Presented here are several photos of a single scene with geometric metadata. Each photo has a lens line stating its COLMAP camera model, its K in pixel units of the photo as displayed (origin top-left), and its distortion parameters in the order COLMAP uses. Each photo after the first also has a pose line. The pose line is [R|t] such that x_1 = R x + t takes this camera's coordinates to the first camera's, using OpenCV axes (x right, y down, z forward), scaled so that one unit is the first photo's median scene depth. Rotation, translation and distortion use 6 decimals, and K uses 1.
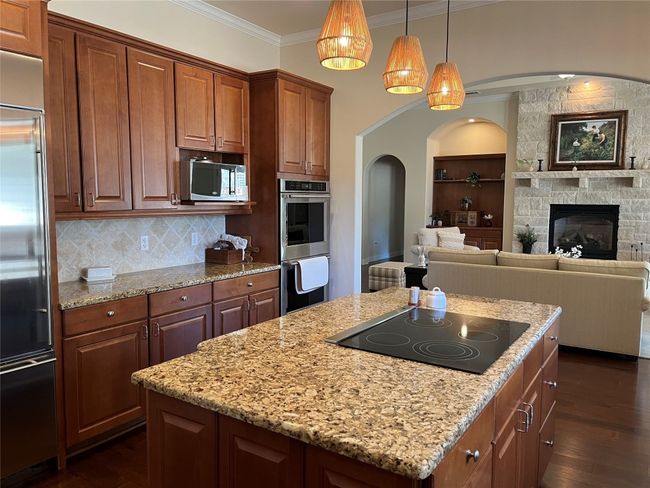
lens RADIAL K [[486.6, 0, 325.6], [0, 486.6, 239.2], [0, 0, 1]] dist [0.038615, -0.026253]
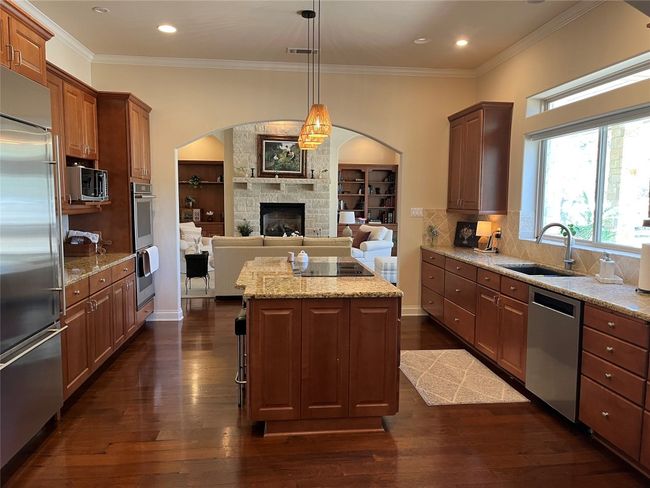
lens RADIAL K [[486.6, 0, 327.6], [0, 486.6, 247.2], [0, 0, 1]] dist [0.038615, -0.026253]
pose [[0.769374, -0.061514, 0.635830, -0.247262], [0.048594, 0.998105, 0.037762, 0.006978], [-0.636948, 0.001844, 0.770905, -0.123305]]
